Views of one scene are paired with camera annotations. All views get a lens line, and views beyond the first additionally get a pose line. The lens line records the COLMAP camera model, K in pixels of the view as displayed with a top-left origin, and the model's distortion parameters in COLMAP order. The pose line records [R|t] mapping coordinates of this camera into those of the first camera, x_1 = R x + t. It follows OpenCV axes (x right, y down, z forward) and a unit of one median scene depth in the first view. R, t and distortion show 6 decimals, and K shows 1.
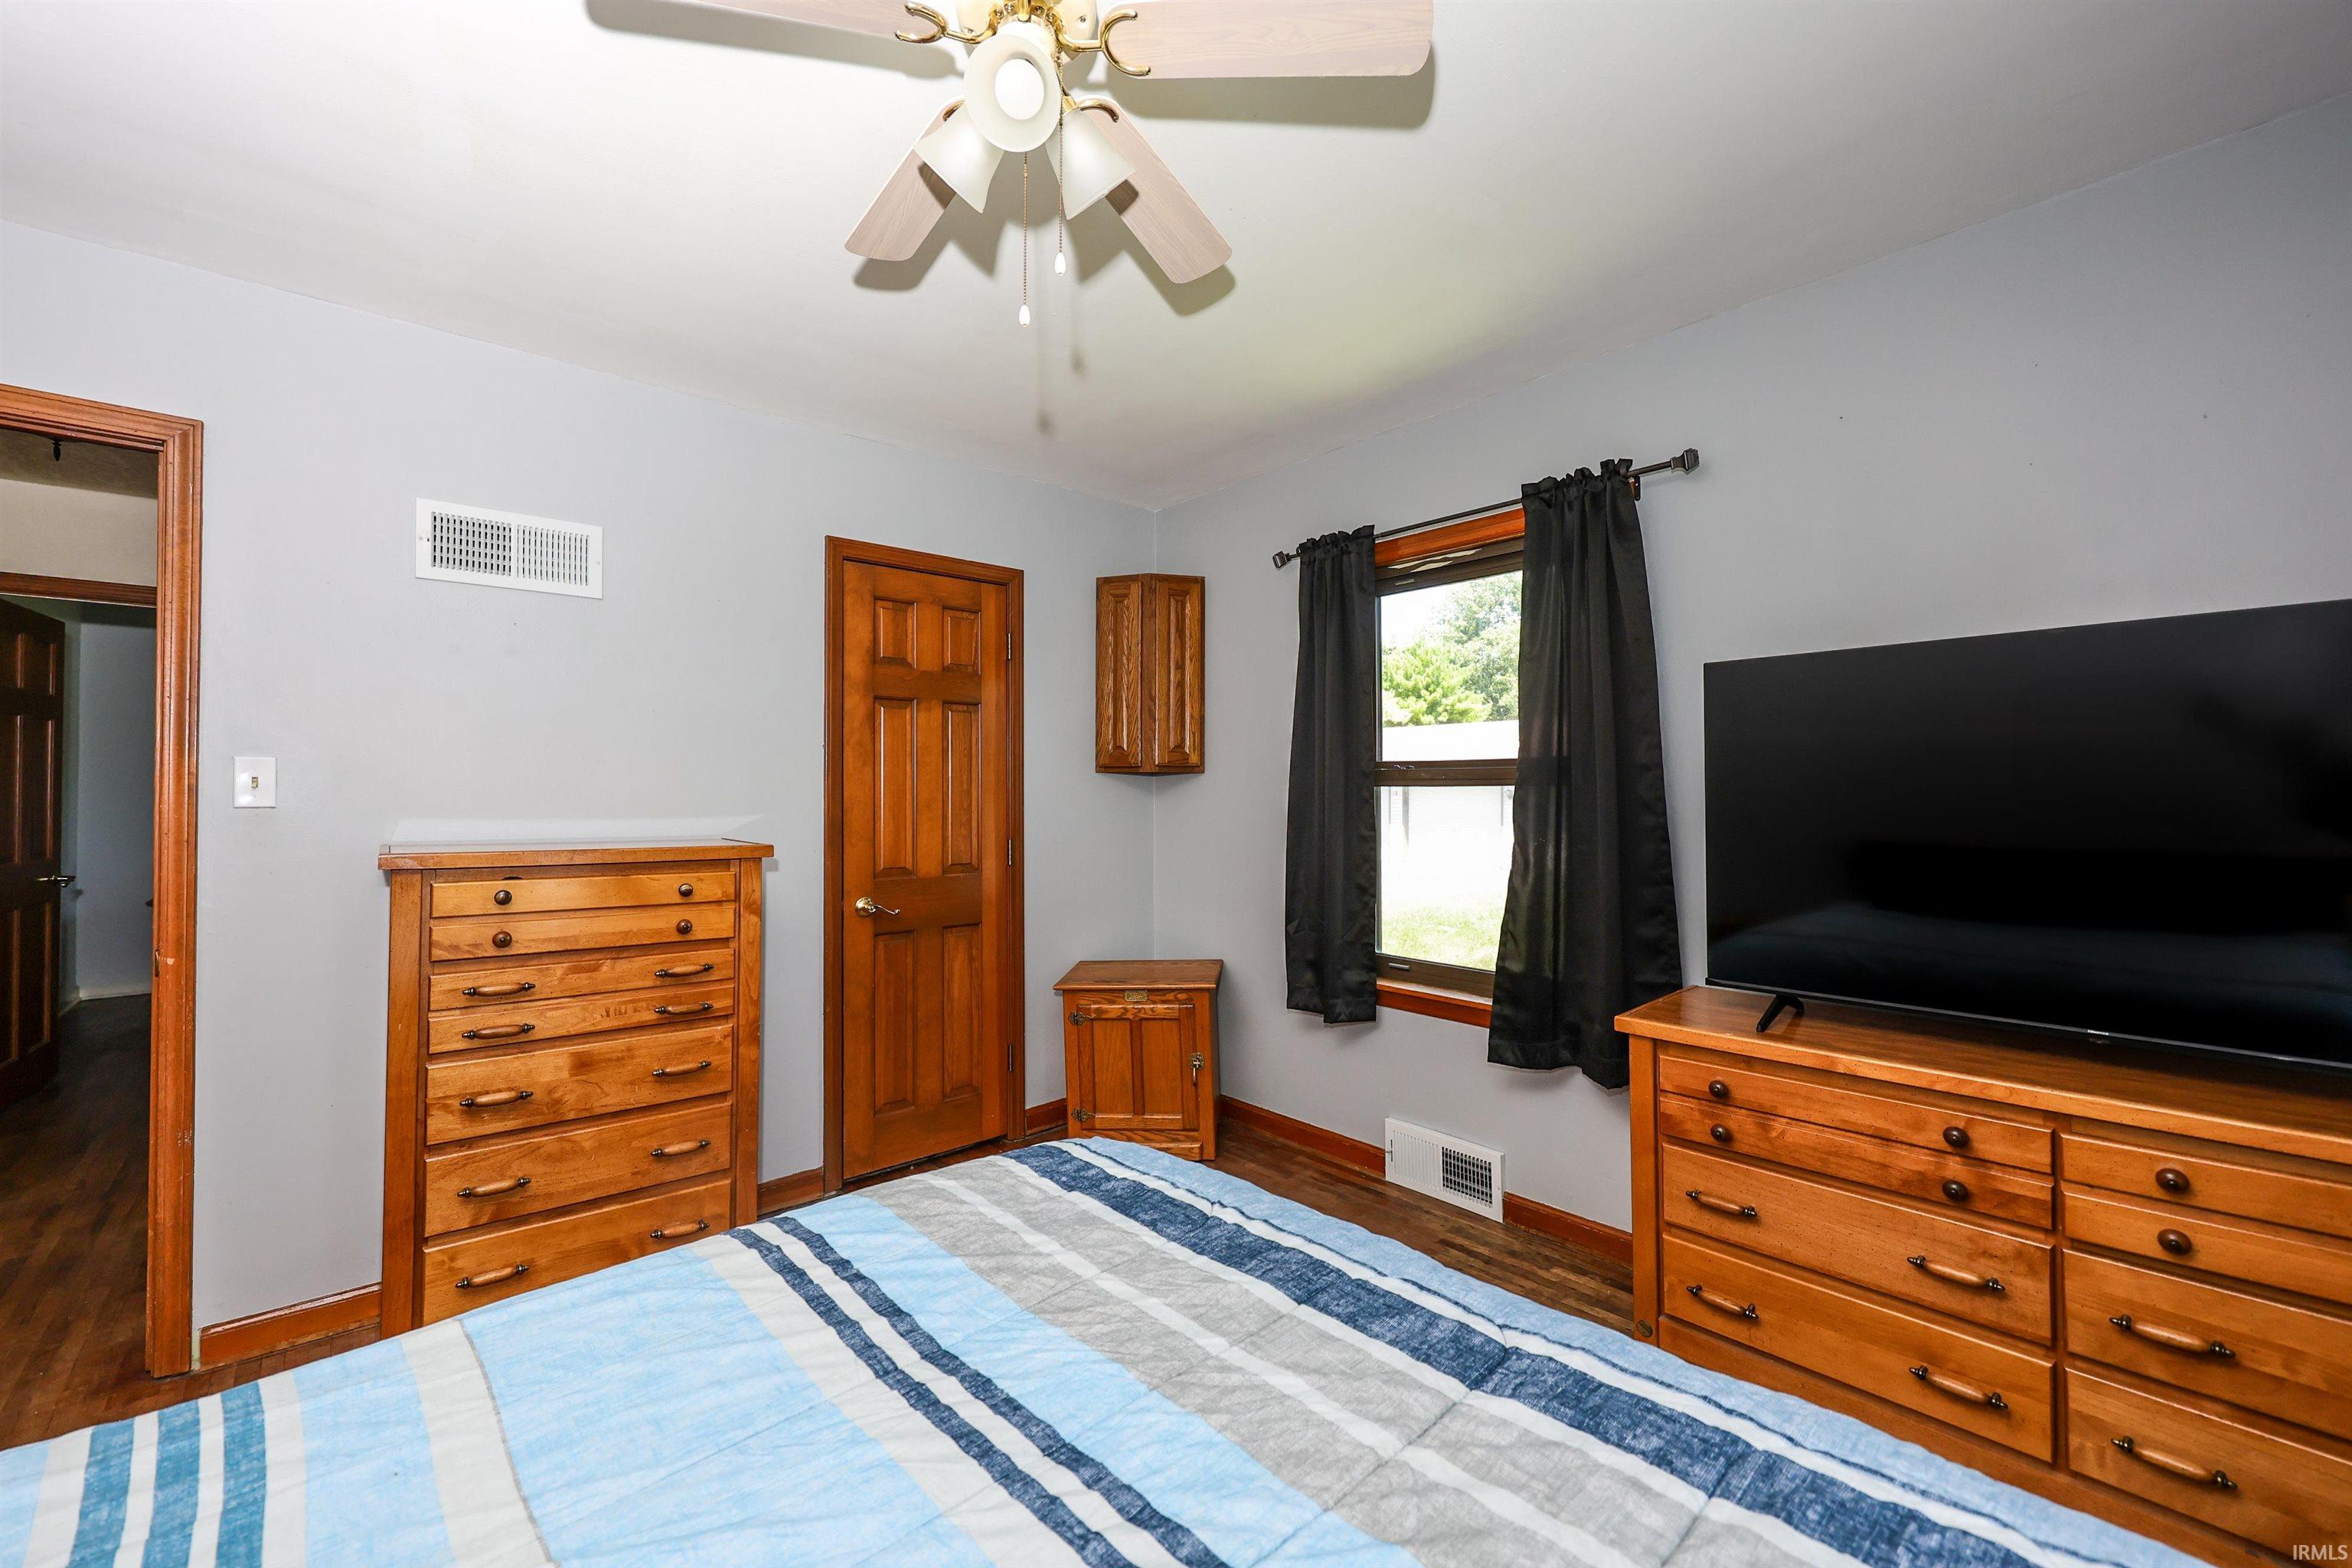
lens RADIAL K [[944.5, 0, 1176.0], [0, 944.5, 784.0], [0, 0, 1]] dist [0.000823, 0.000262]
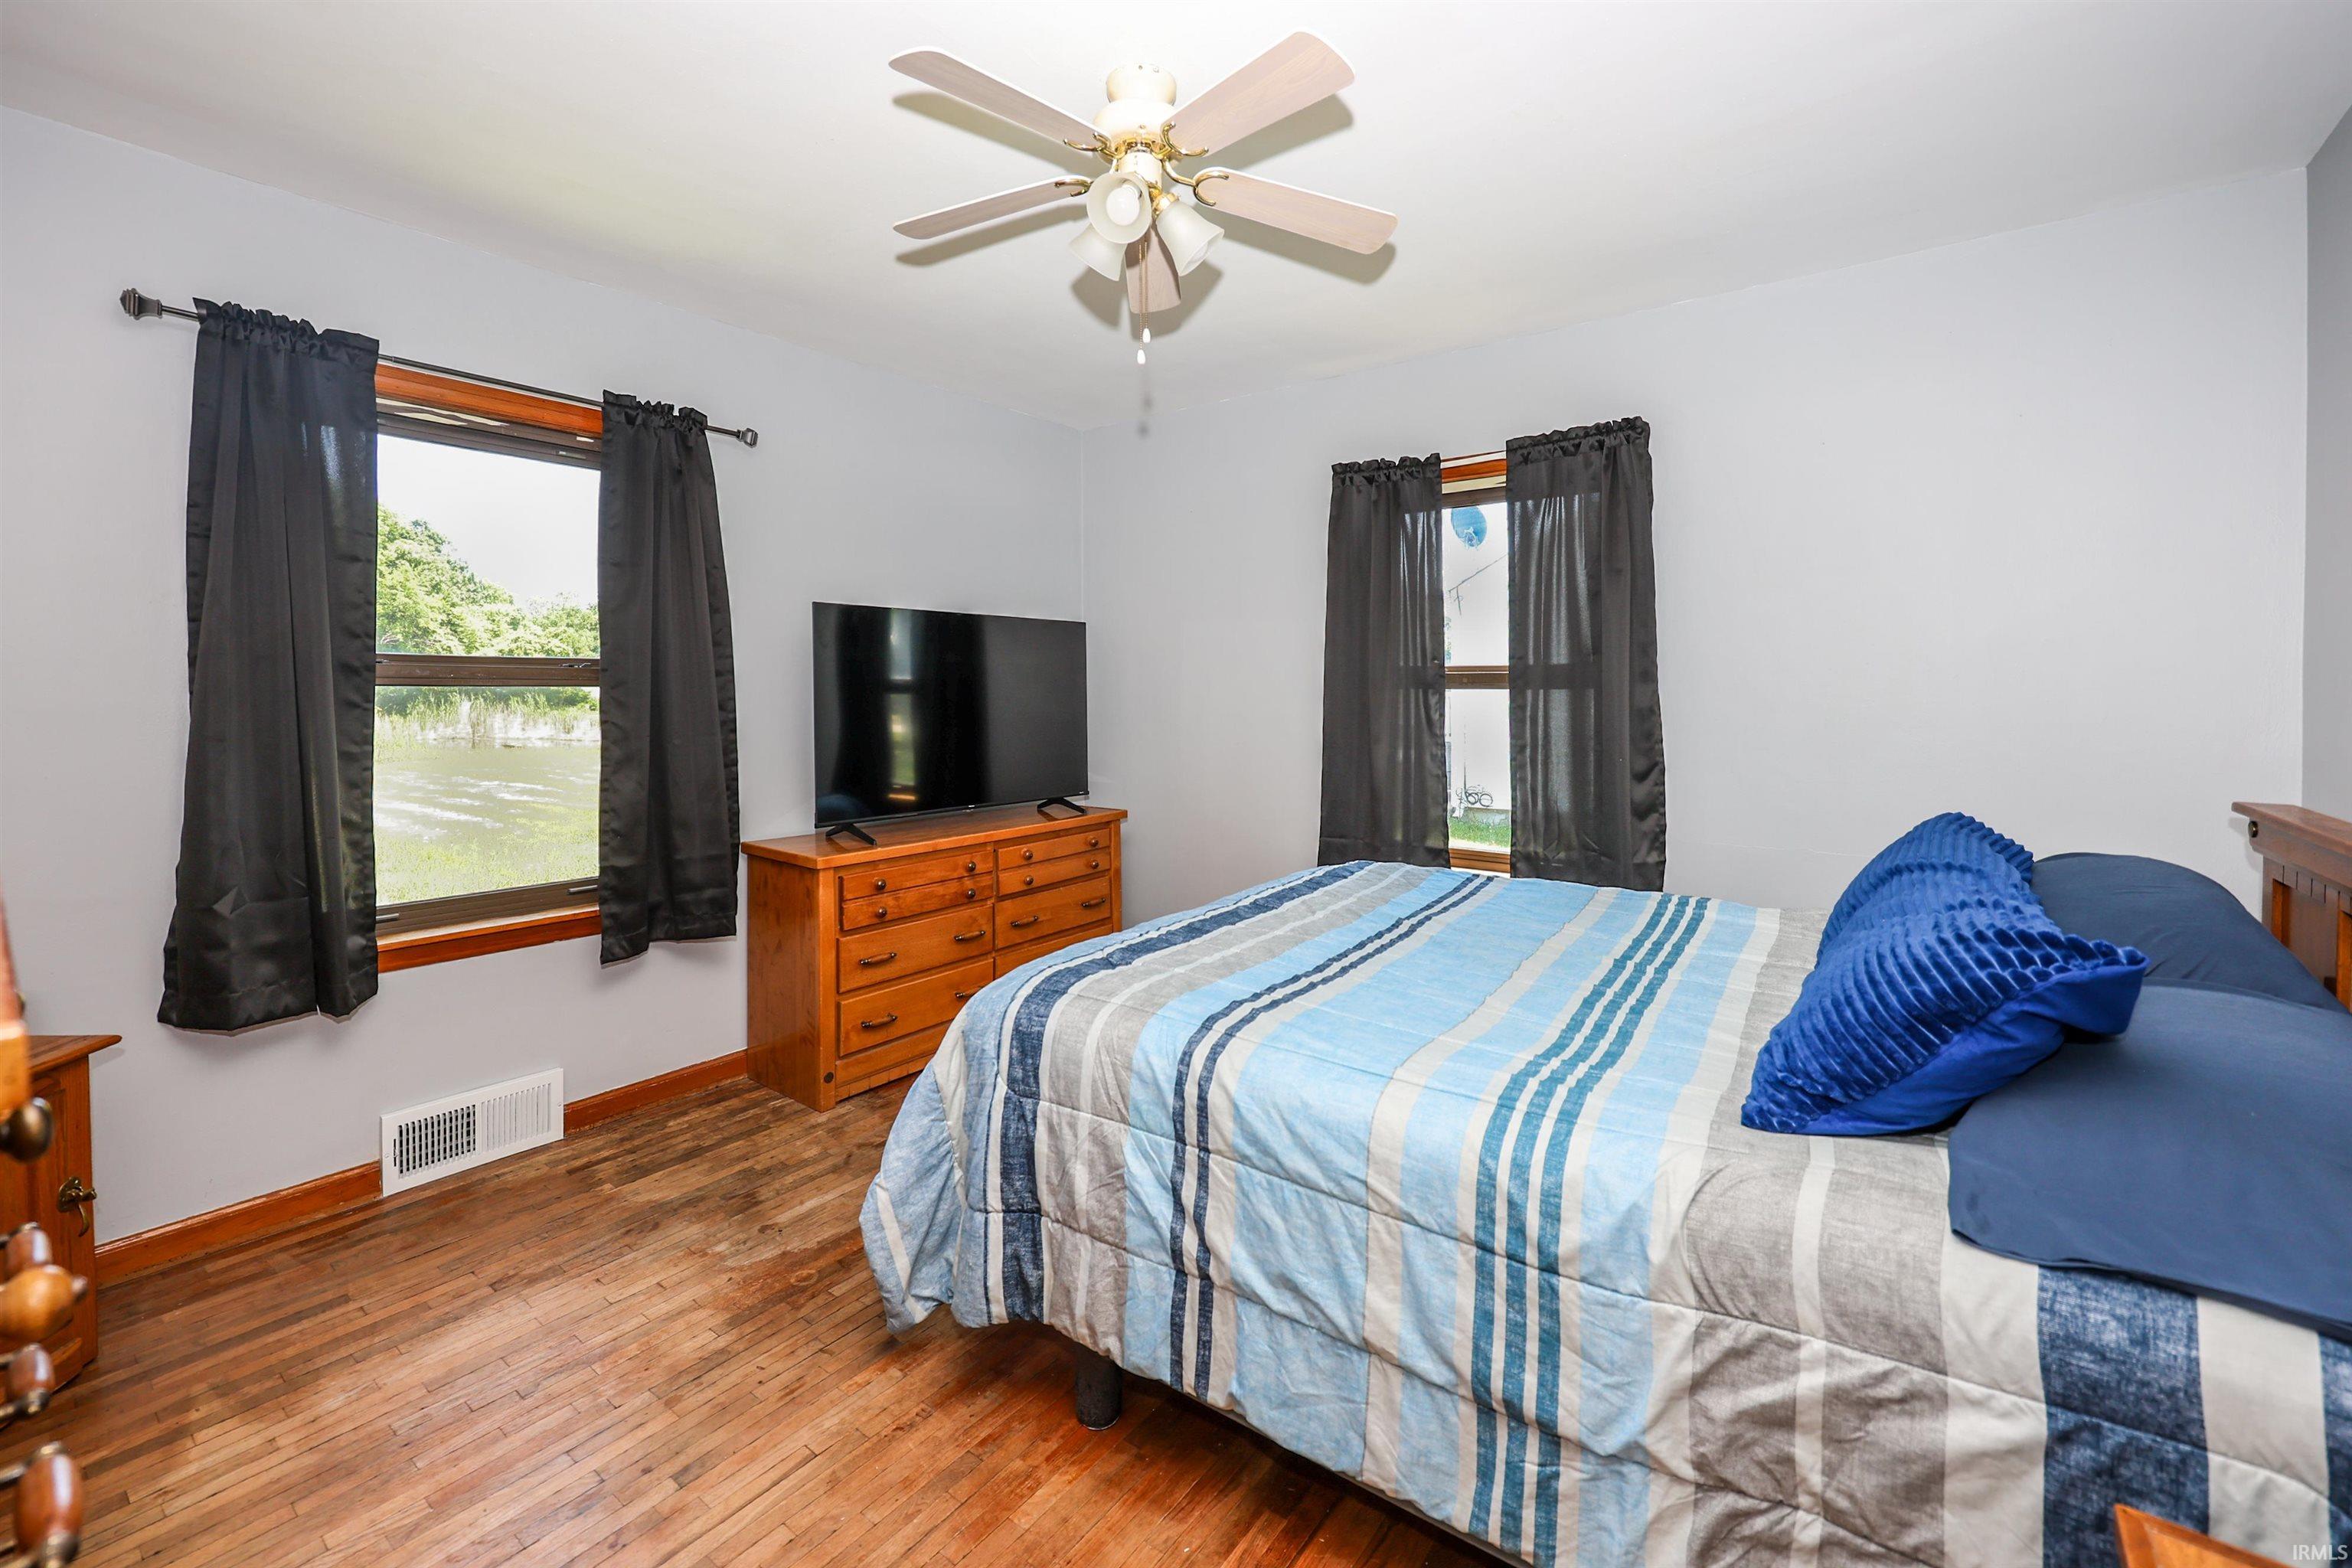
lens RADIAL K [[1000.5, 0, 1178.2], [0, 1000.5, 700.7], [0, 0, 1]] dist [0.000372, 0.000015]
pose [[-0.193258, -0.008225, 0.981113, -0.807227], [-0.007590, 0.999947, 0.006887, 0.003934], [-0.981119, -0.006116, -0.193311, 0.602509]]
